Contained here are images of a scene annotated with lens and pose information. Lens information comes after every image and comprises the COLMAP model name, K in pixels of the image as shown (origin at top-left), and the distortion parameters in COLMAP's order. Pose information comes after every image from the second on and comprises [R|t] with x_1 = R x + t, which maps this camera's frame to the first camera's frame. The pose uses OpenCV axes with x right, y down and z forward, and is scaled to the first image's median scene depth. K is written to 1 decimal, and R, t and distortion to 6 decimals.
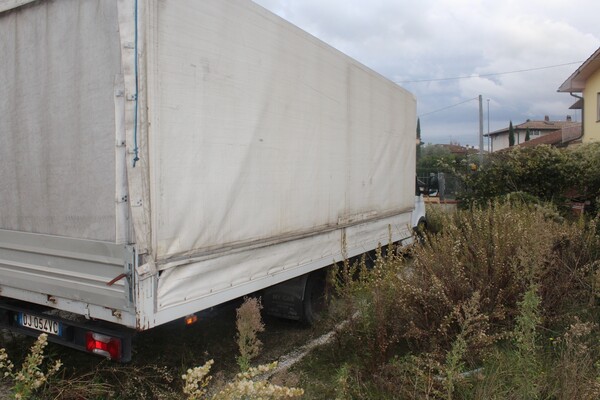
lens RADIAL K [[498.4, 0, 296.9], [0, 498.4, 197.8], [0, 0, 1]] dist [-0.167608, 0.143316]
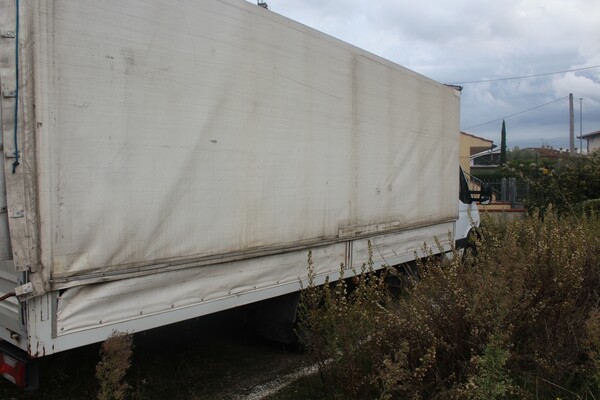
lens RADIAL K [[498.4, 0, 296.9], [0, 498.4, 197.8], [0, 0, 1]] dist [-0.167608, 0.143316]
pose [[0.985024, 0.004814, -0.172350, 0.231672], [-0.006657, 0.999927, -0.010121, -0.009314], [0.172289, 0.011117, 0.984984, 0.176095]]
